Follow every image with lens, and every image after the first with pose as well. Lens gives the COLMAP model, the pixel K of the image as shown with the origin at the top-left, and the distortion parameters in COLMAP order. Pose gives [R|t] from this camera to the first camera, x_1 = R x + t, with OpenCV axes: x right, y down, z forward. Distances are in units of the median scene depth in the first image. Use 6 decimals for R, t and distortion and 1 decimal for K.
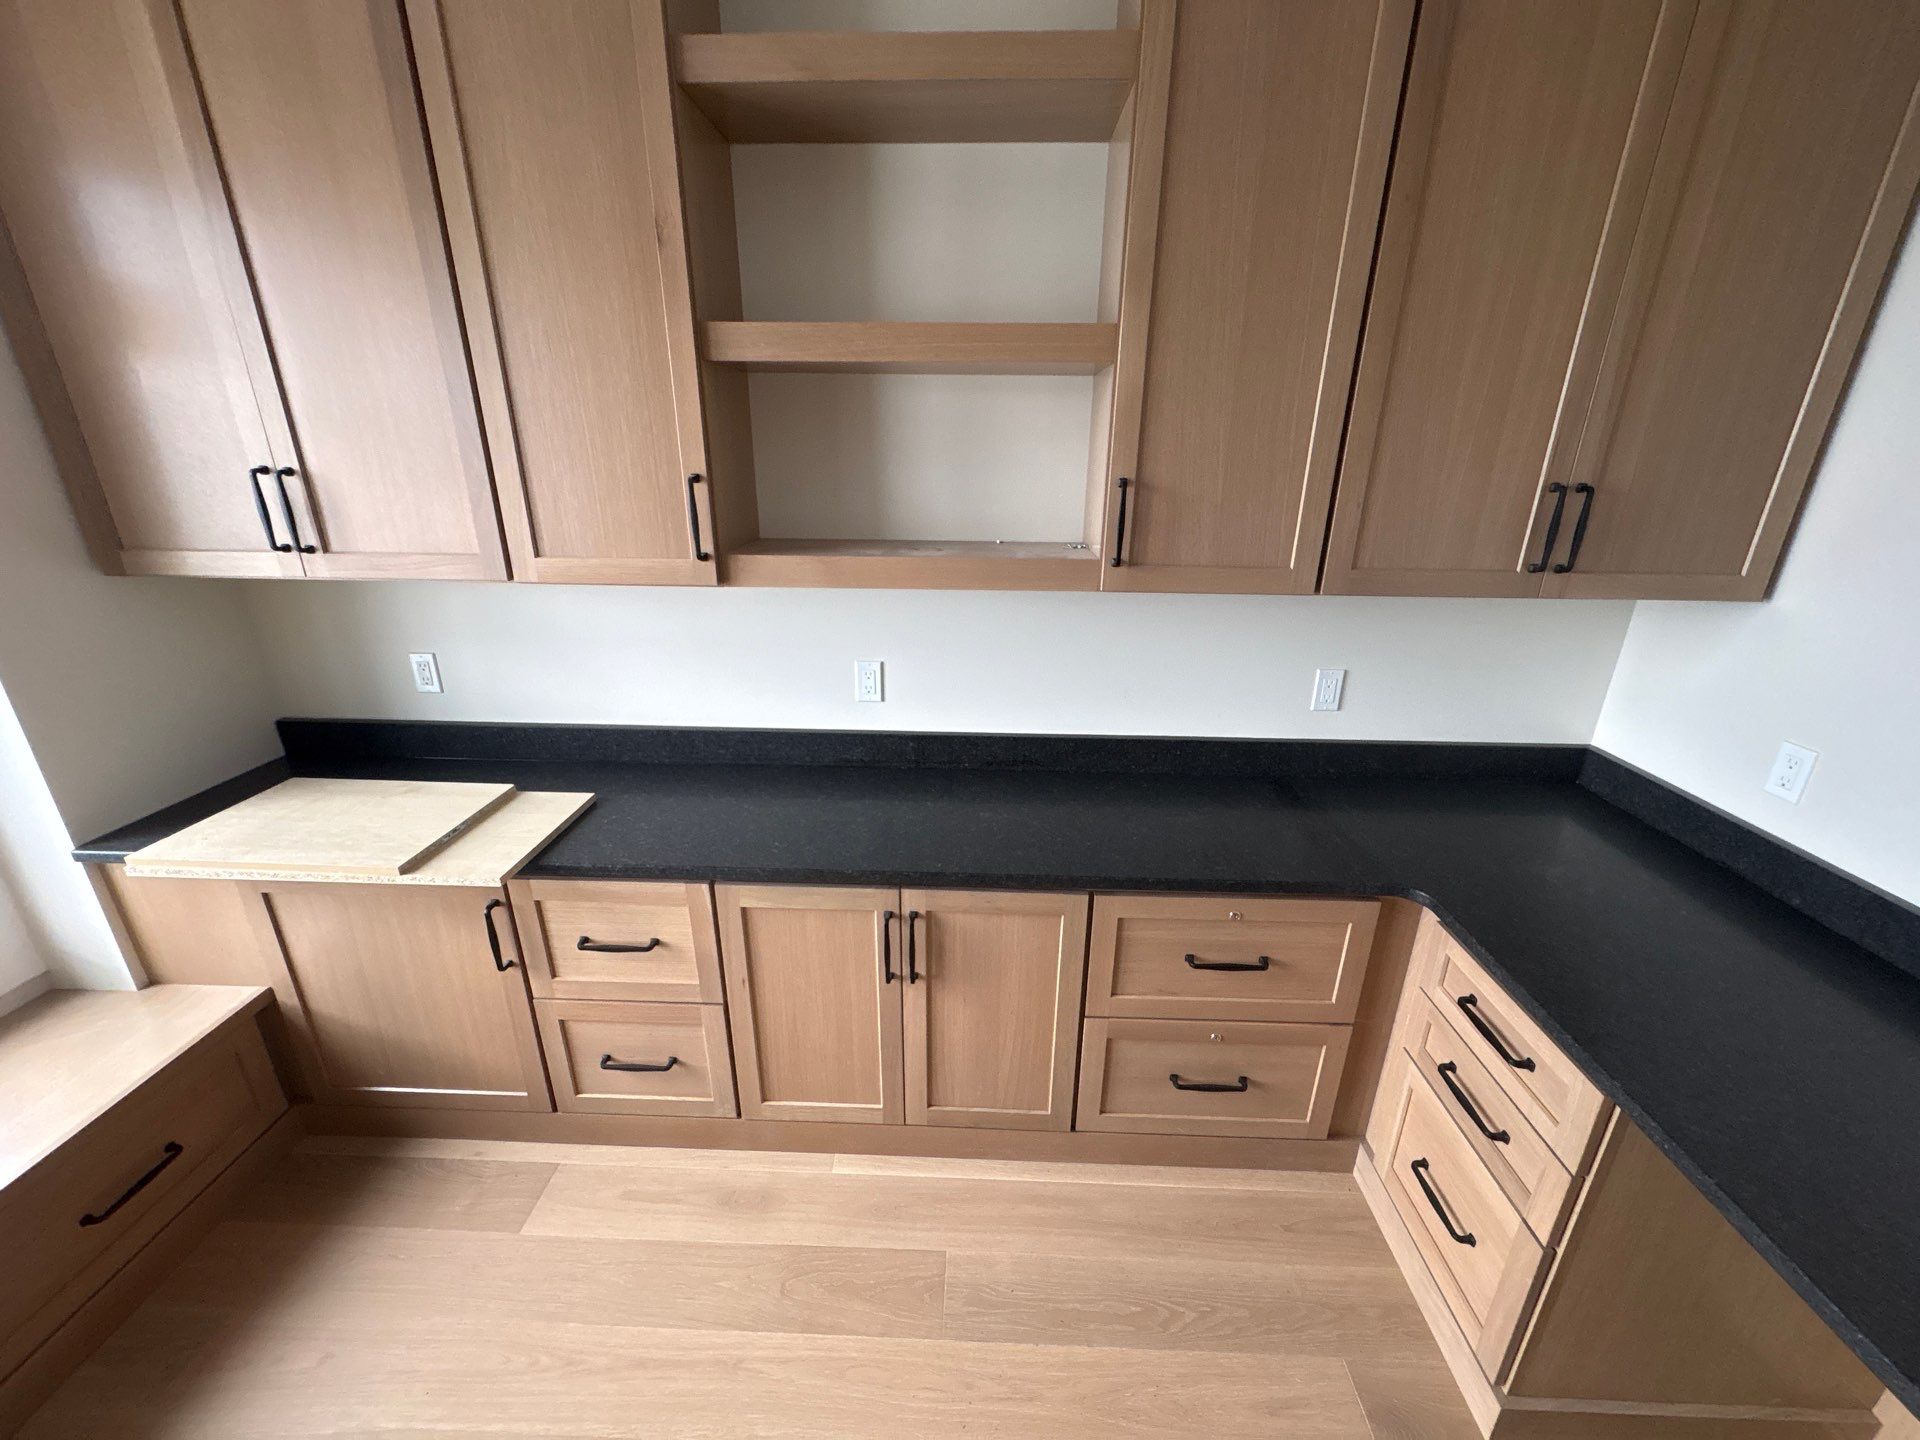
lens RADIAL K [[764.2, 0, 962.9], [0, 764.2, 724.2], [0, 0, 1]] dist [0.000089, 0.000599]
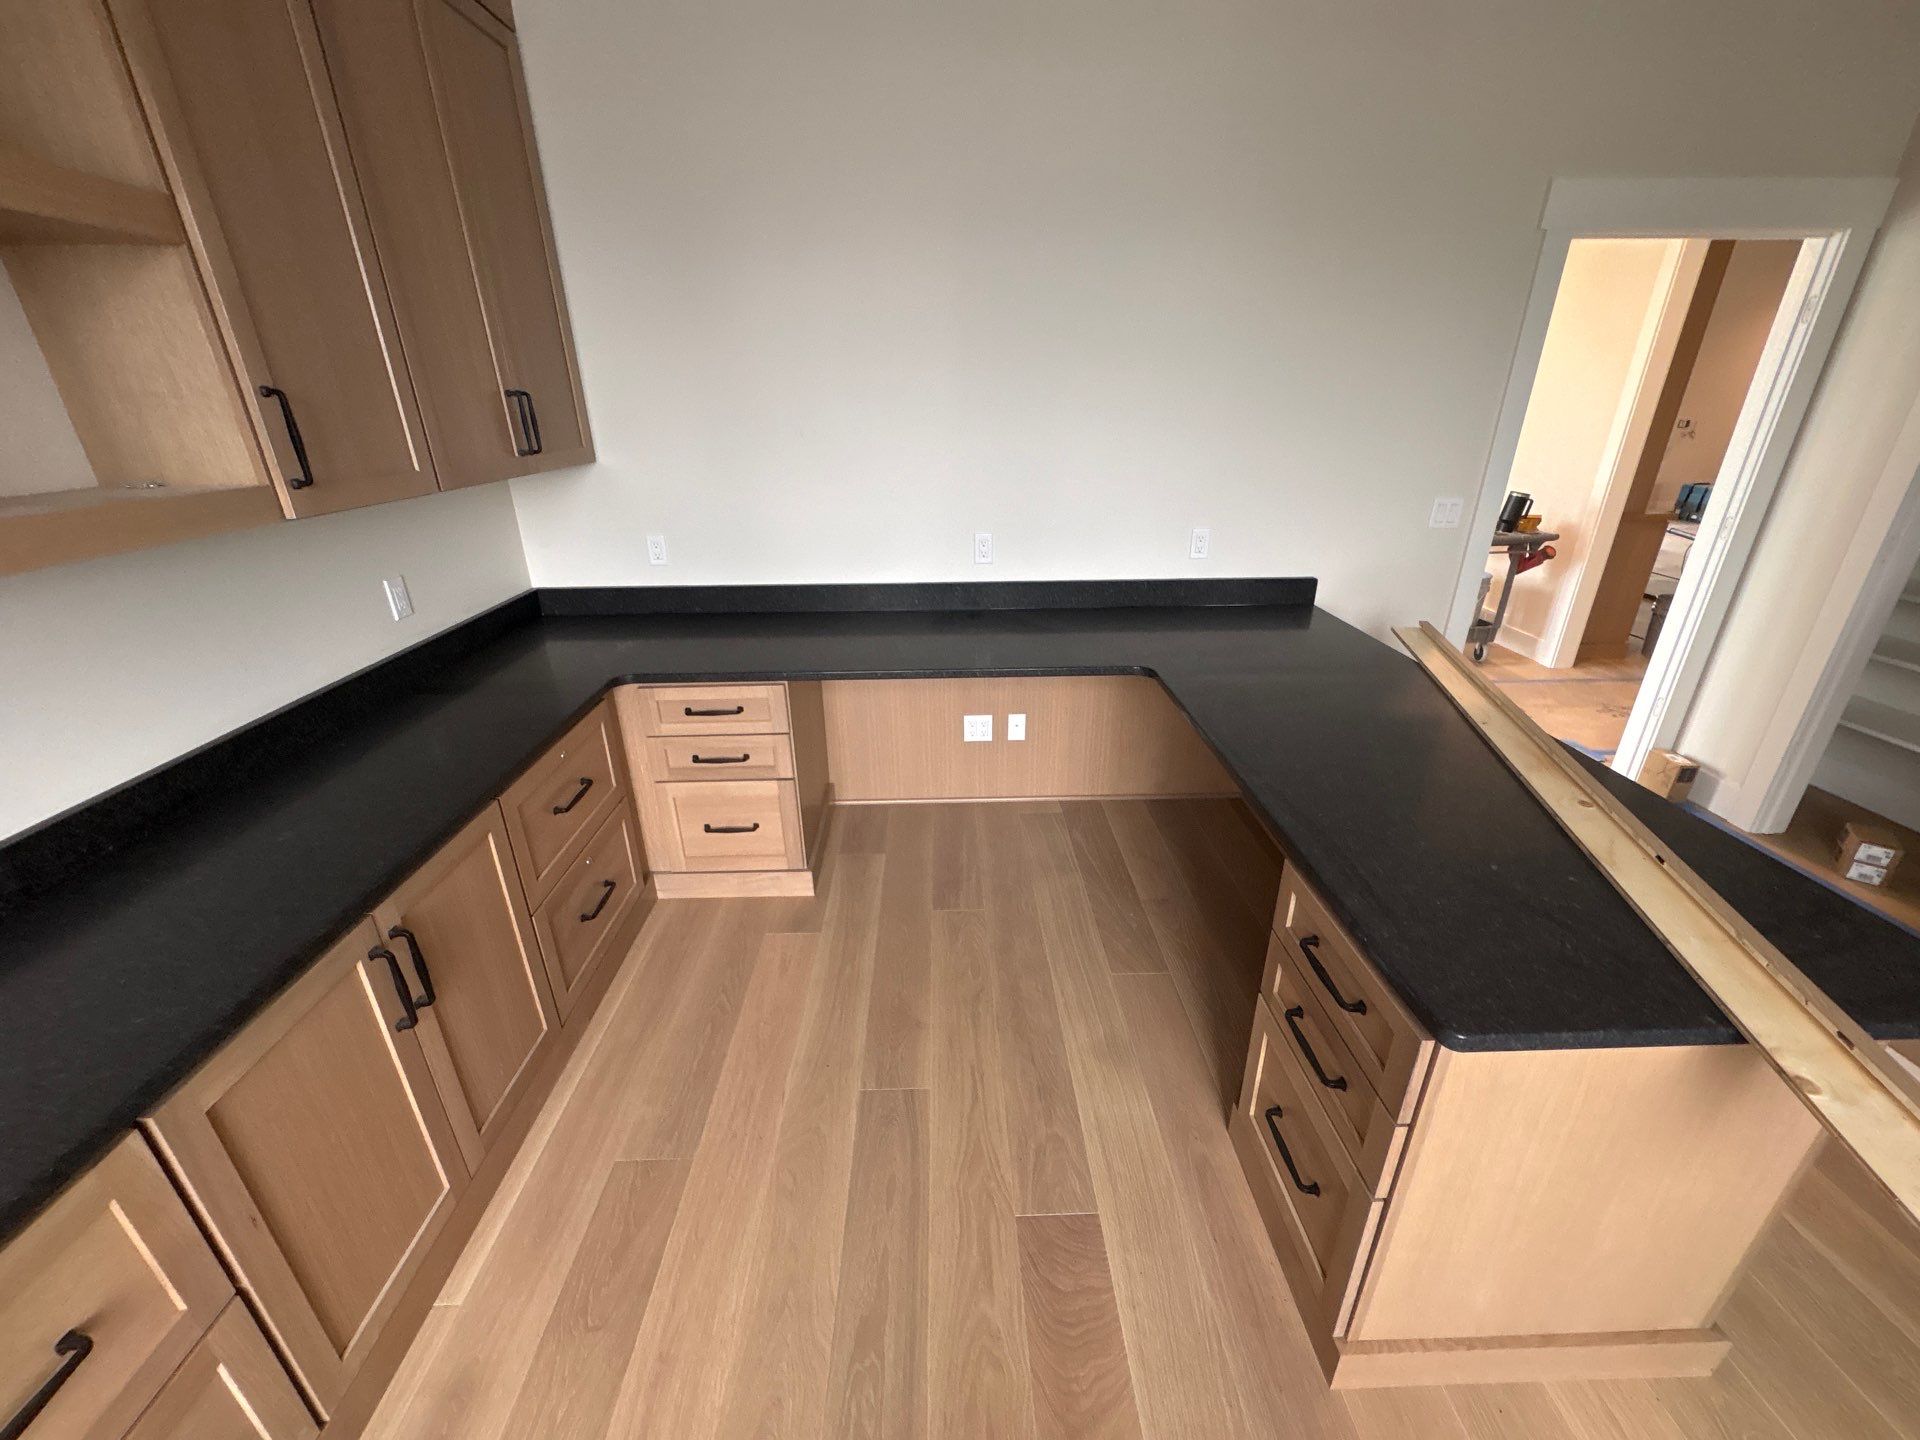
lens RADIAL K [[764.2, 0, 968.4], [0, 764.2, 721.8], [0, 0, 1]] dist [0.000089, 0.000599]
pose [[-0.072034, -0.400838, 0.913313, -0.750209], [0.346836, 0.848478, 0.399738, -0.056594], [-0.935156, 0.345564, 0.077906, 0.269394]]
